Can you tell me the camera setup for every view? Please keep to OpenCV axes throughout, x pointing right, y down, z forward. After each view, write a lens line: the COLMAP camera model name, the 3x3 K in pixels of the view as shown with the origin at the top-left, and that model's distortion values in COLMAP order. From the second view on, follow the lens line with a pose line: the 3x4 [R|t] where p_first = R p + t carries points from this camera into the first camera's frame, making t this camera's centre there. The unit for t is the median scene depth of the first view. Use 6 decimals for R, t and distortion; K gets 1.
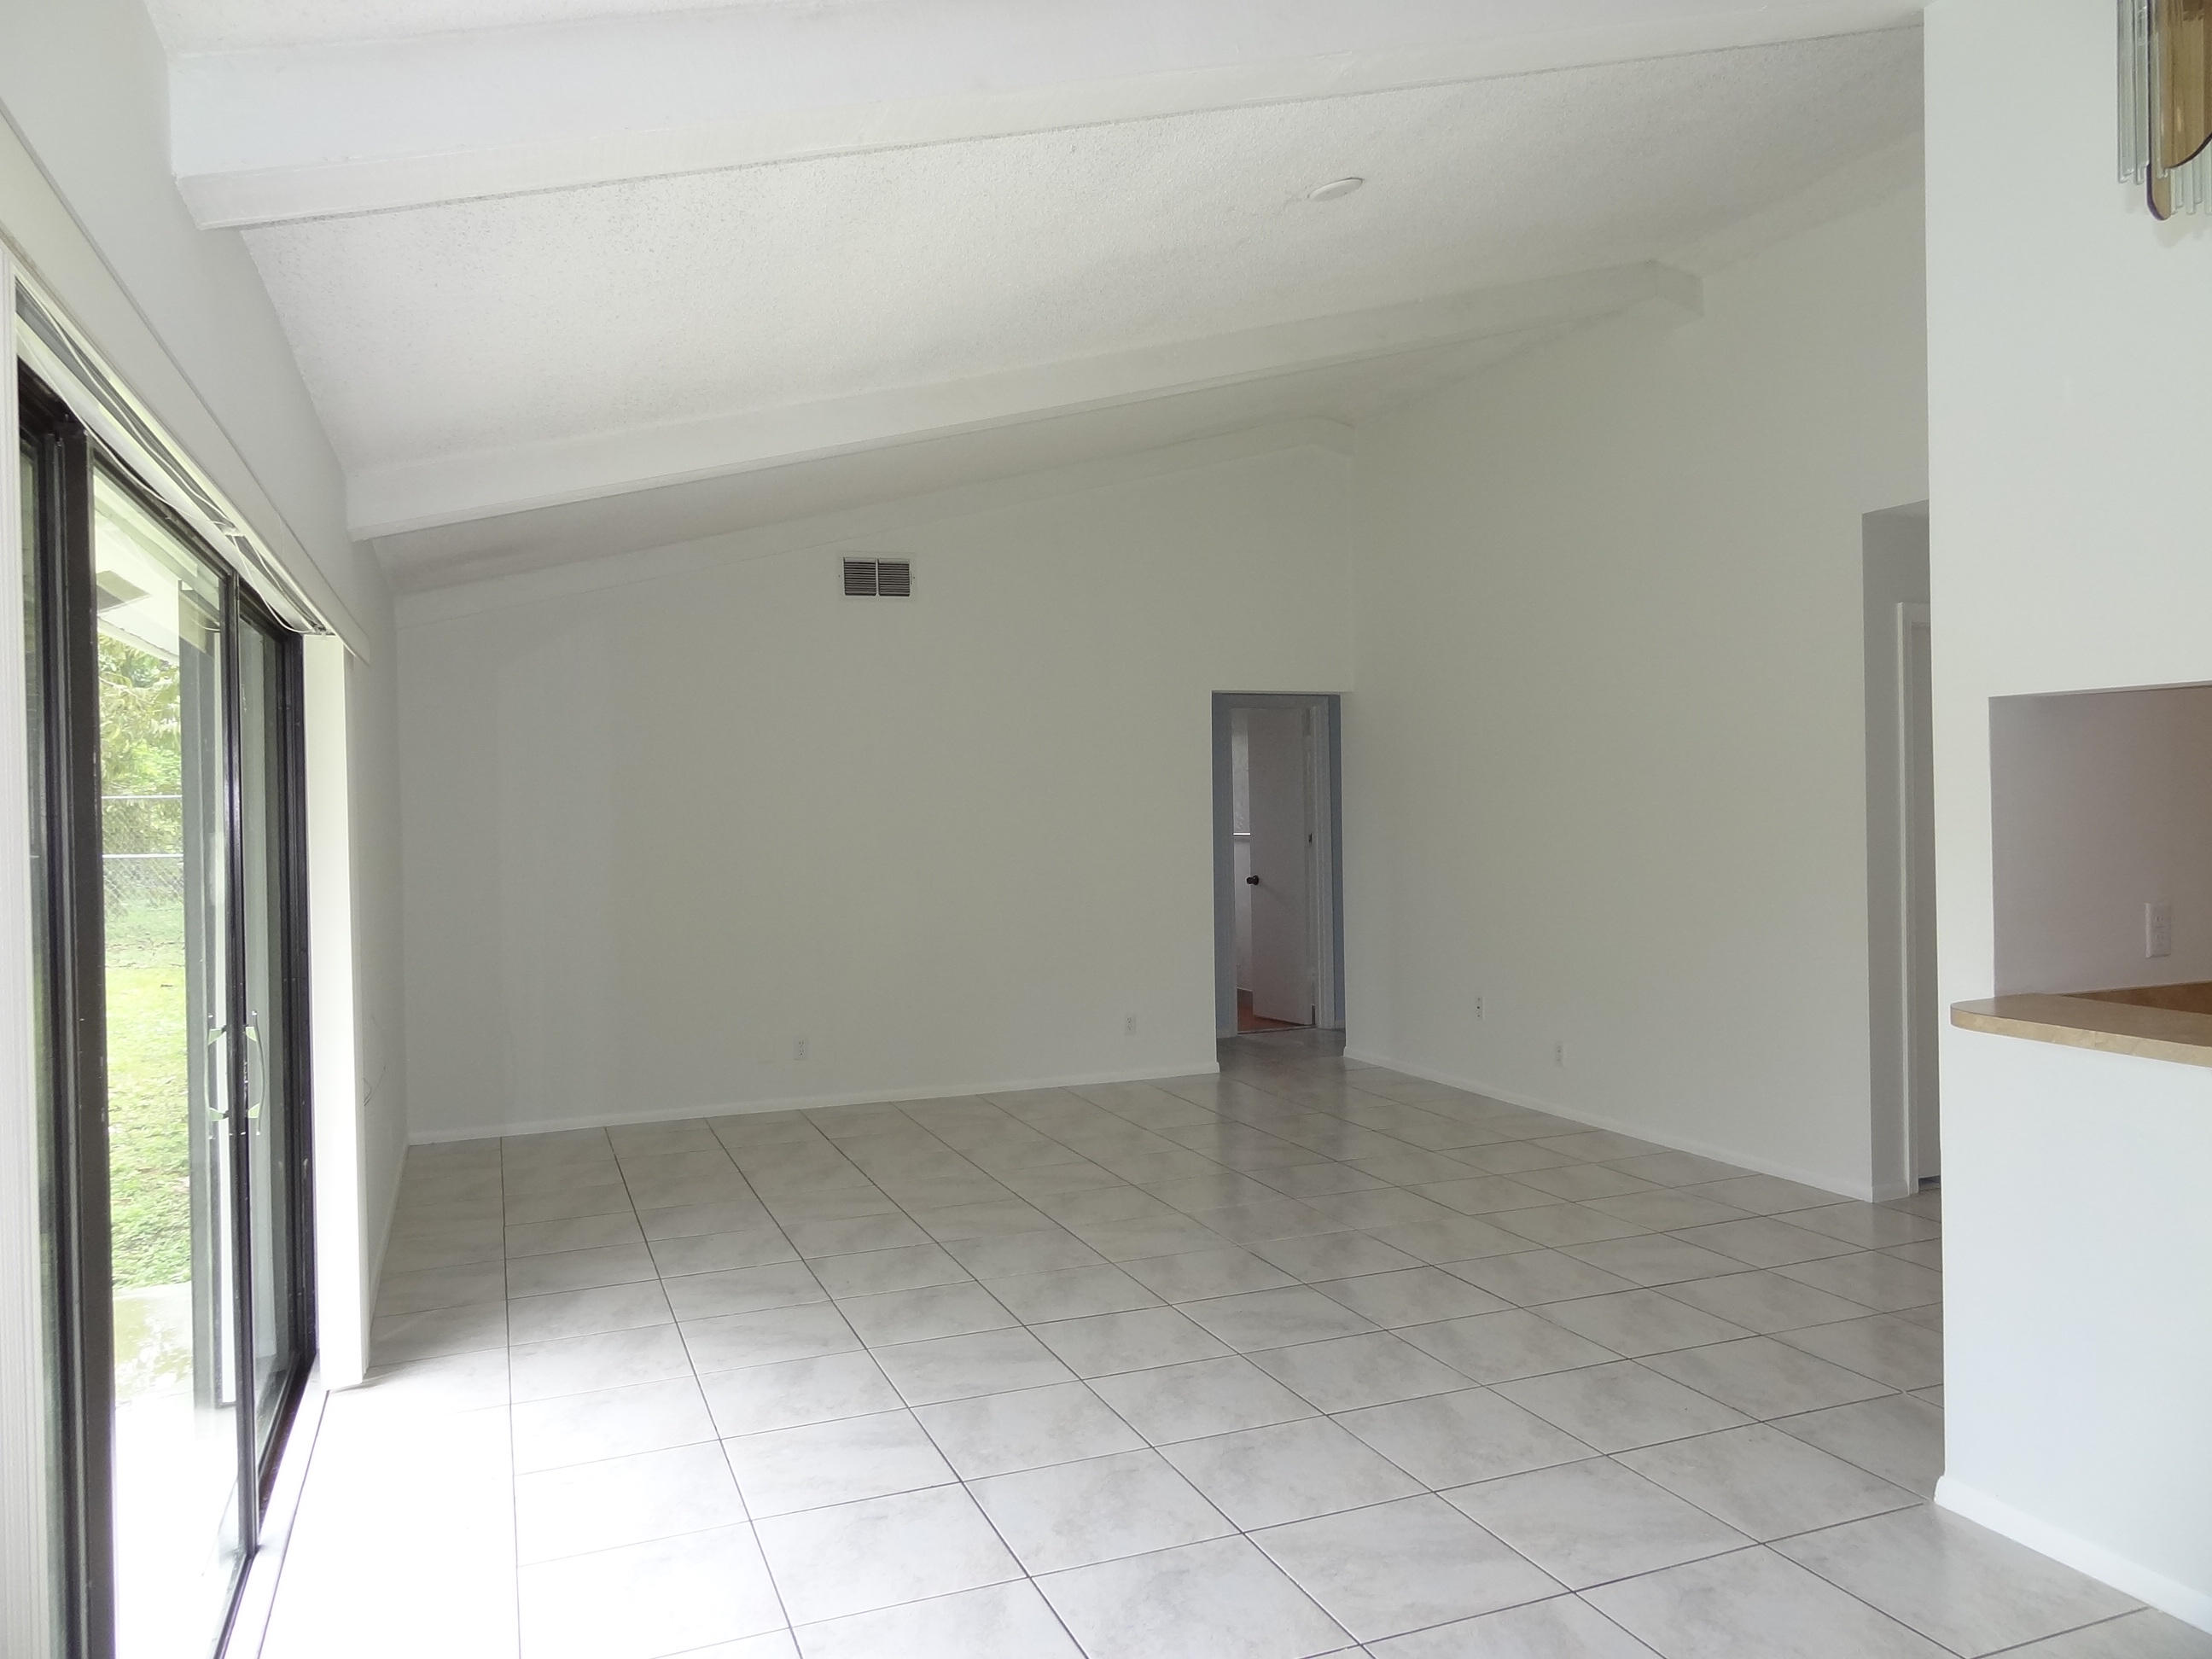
lens RADIAL K [[1544.1, 0, 1106.0], [0, 1544.1, 829.5], [0, 0, 1]] dist [0.003436, 0.001749]
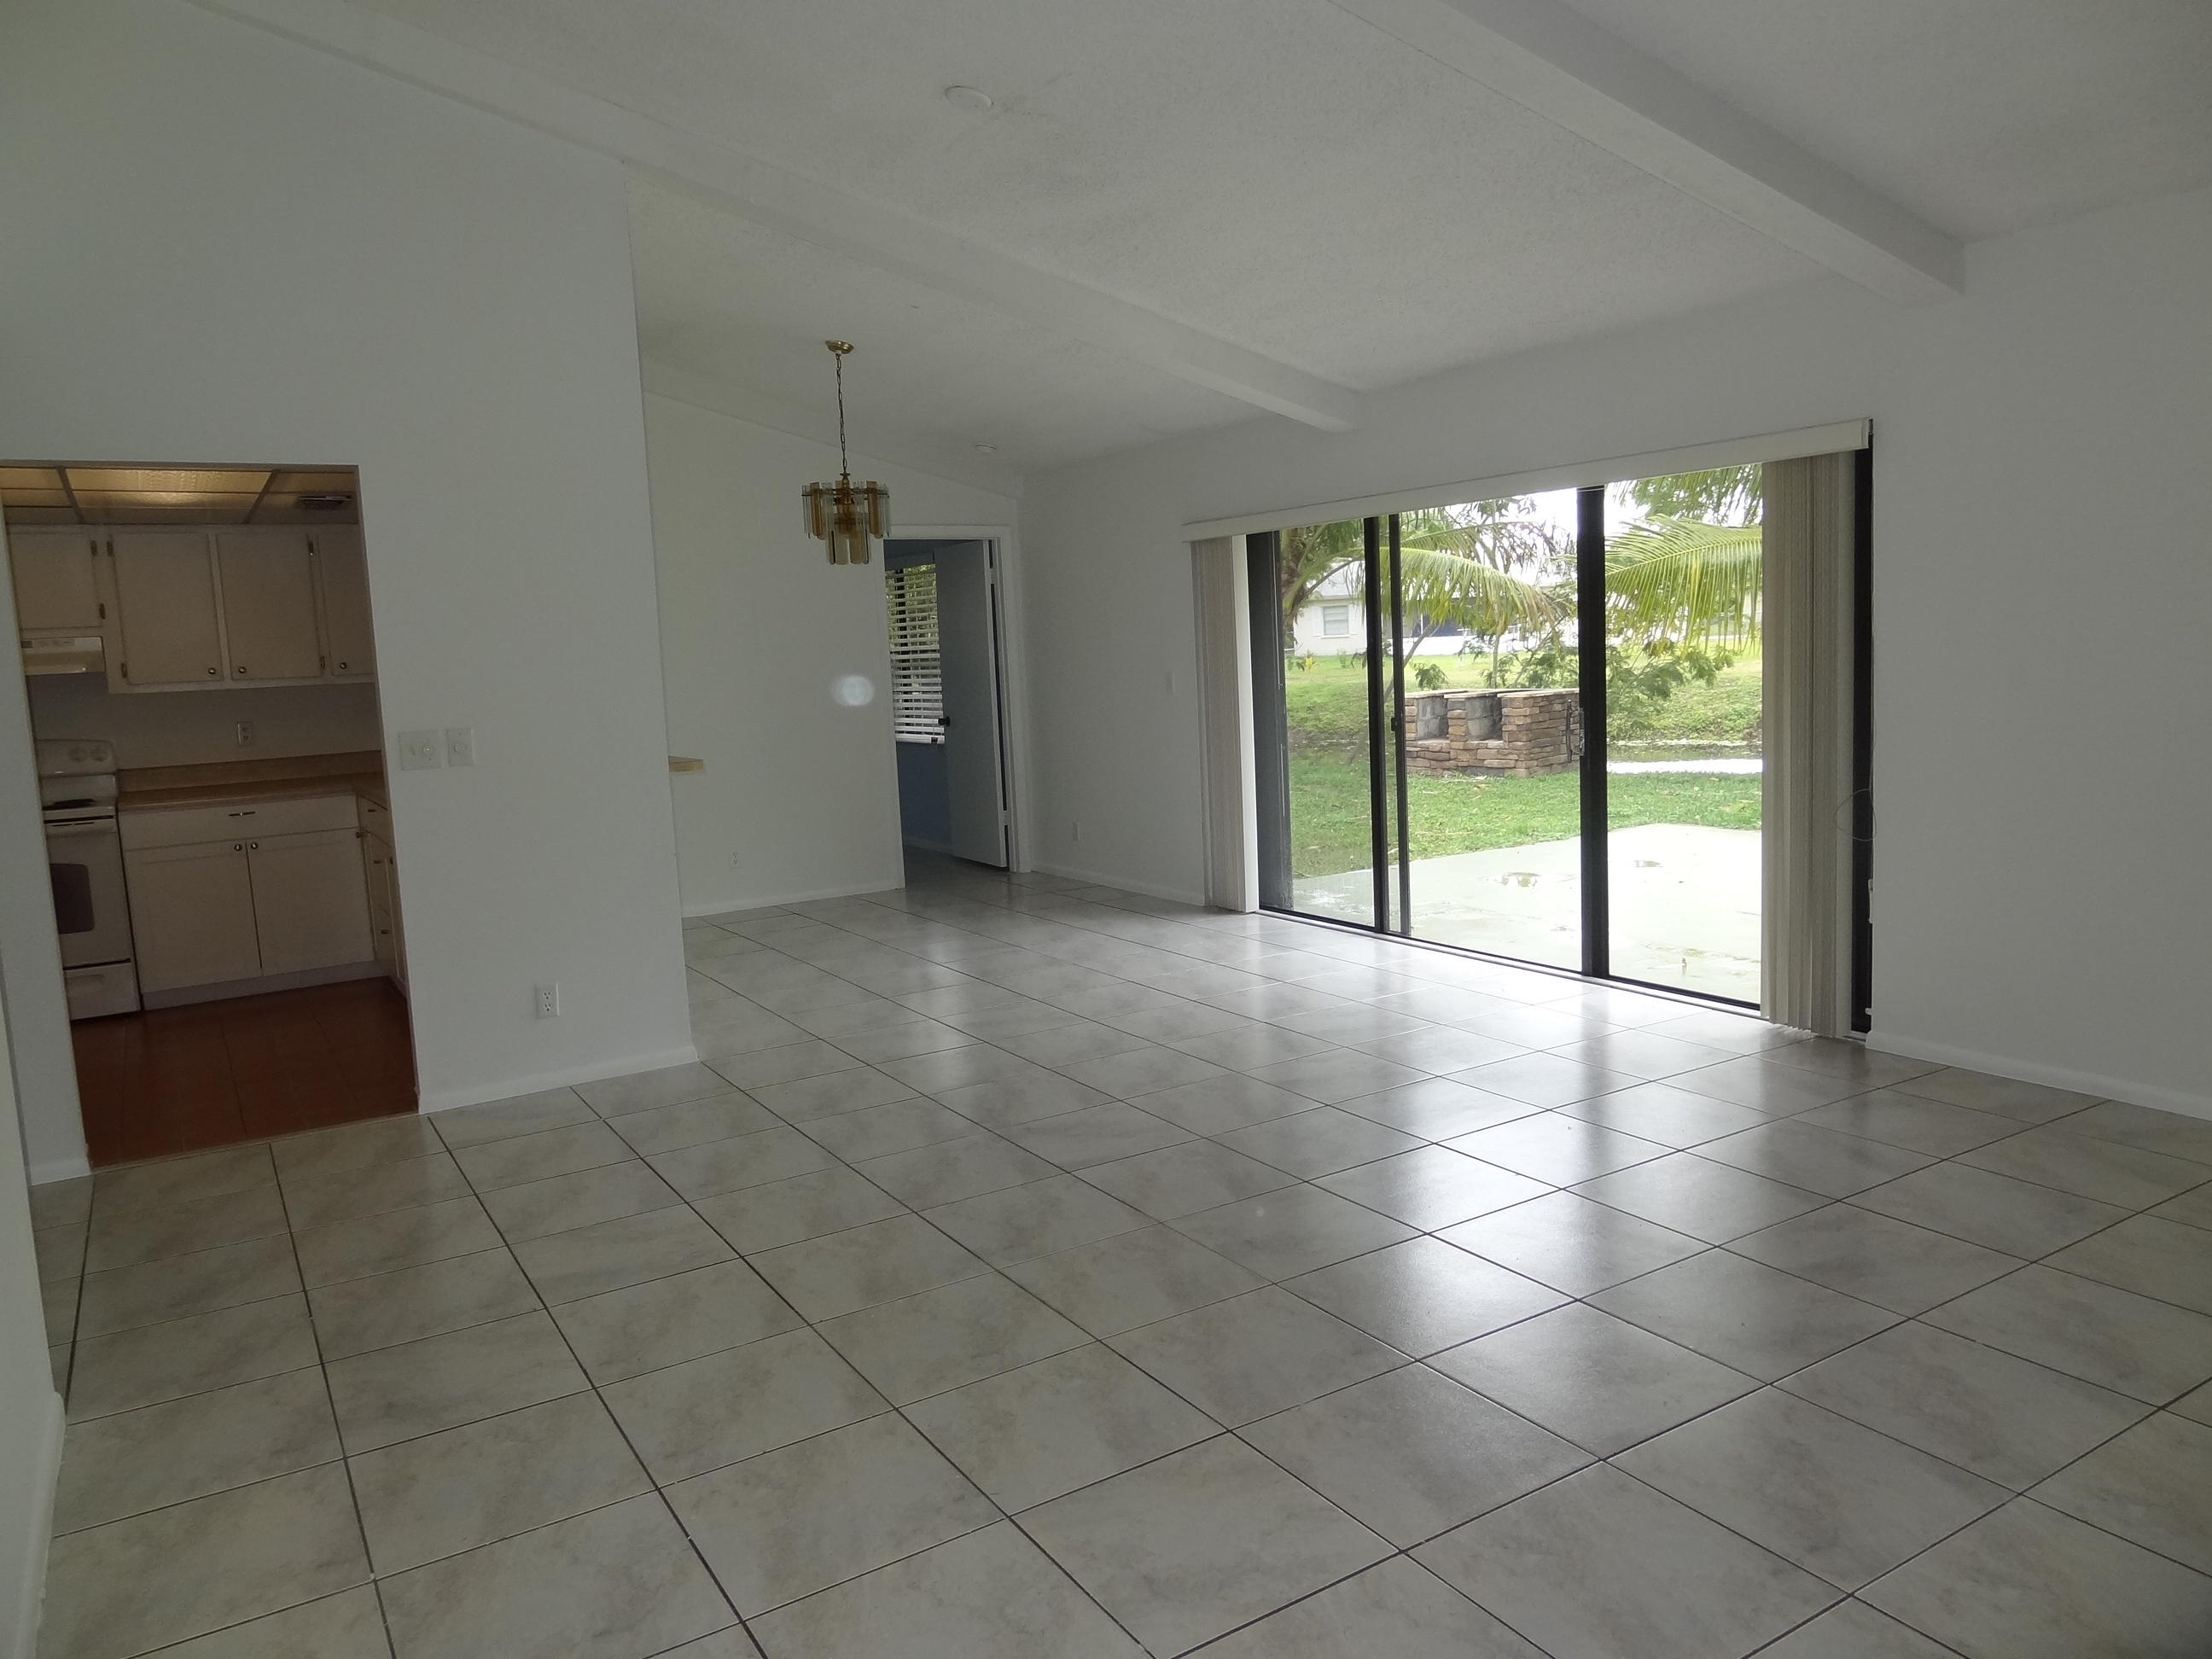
lens RADIAL K [[1544.1, 0, 1106.0], [0, 1544.1, 829.5], [0, 0, 1]] dist [0.003436, 0.001749]
pose [[-0.983429, 0.085358, -0.159942, 0.232814], [0.062415, 0.987702, 0.143351, -0.025132], [0.170211, 0.130993, -0.976662, 1.846105]]
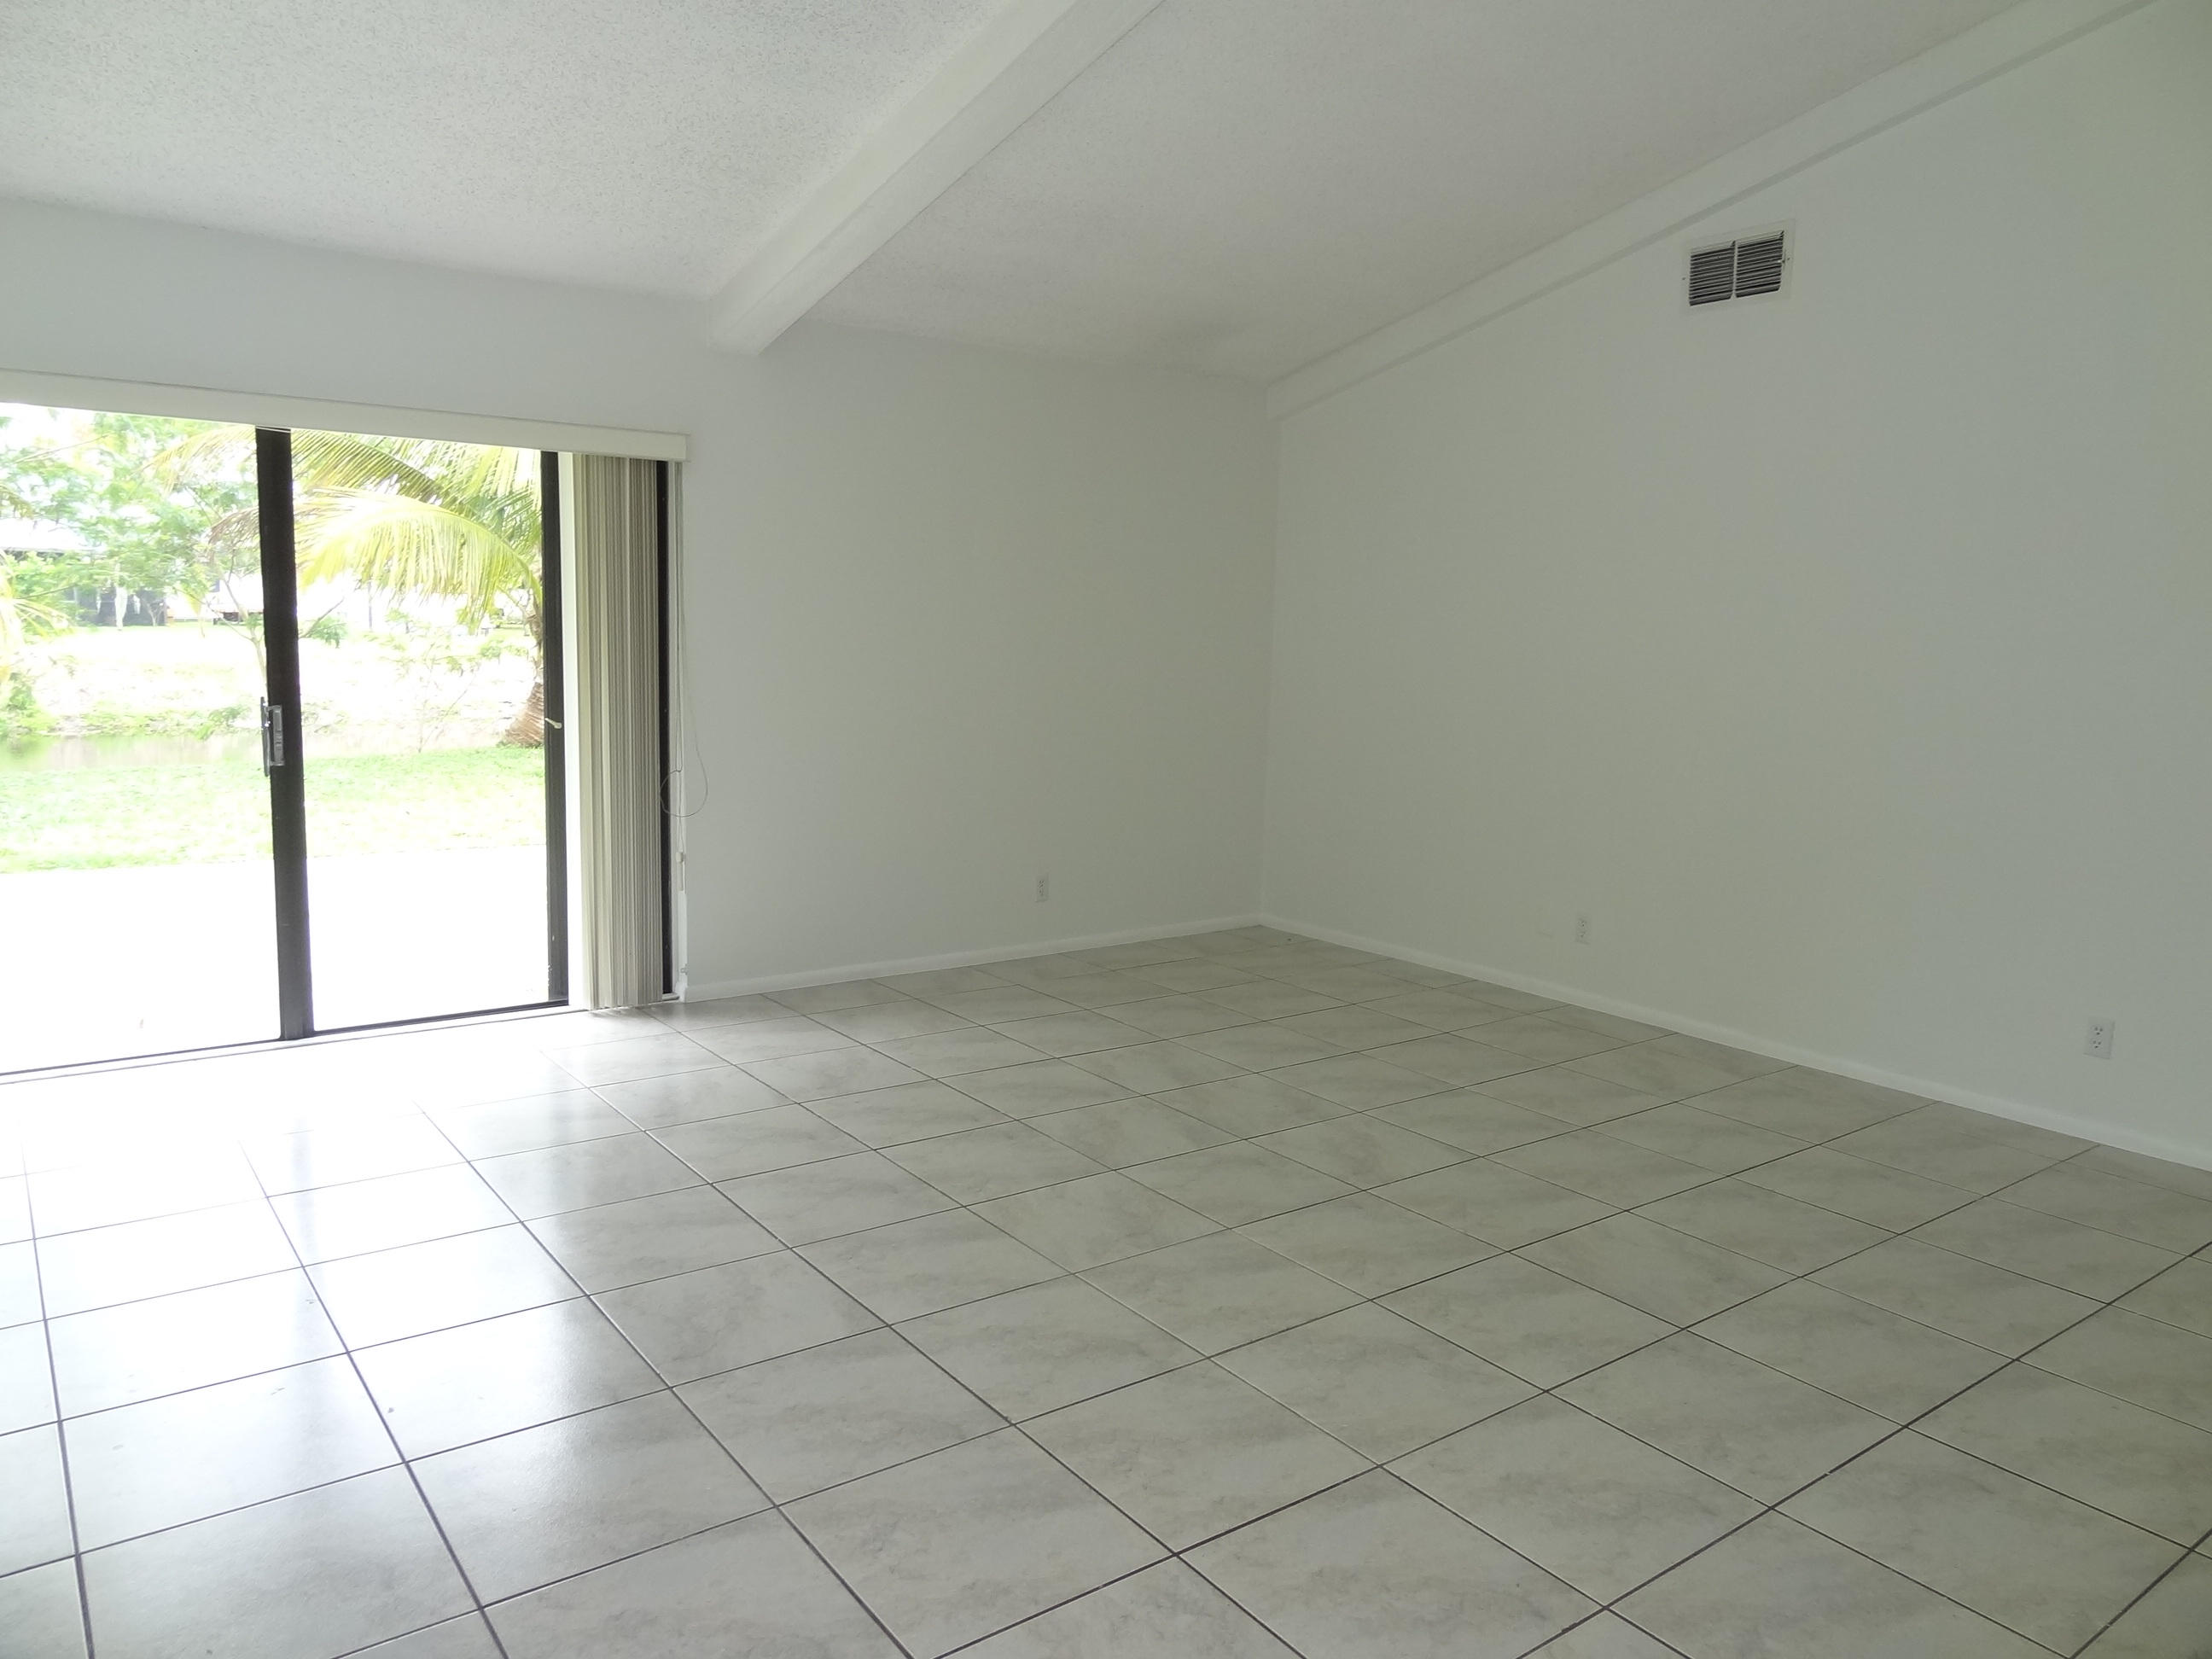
lens RADIAL K [[1544.1, 0, 1106.0], [0, 1544.1, 829.5], [0, 0, 1]] dist [0.003436, 0.001749]
pose [[0.260449, 0.159538, -0.952215, 0.746338], [-0.051992, 0.987140, 0.151168, -0.017619], [0.964087, 0.010136, 0.265395, 0.914270]]
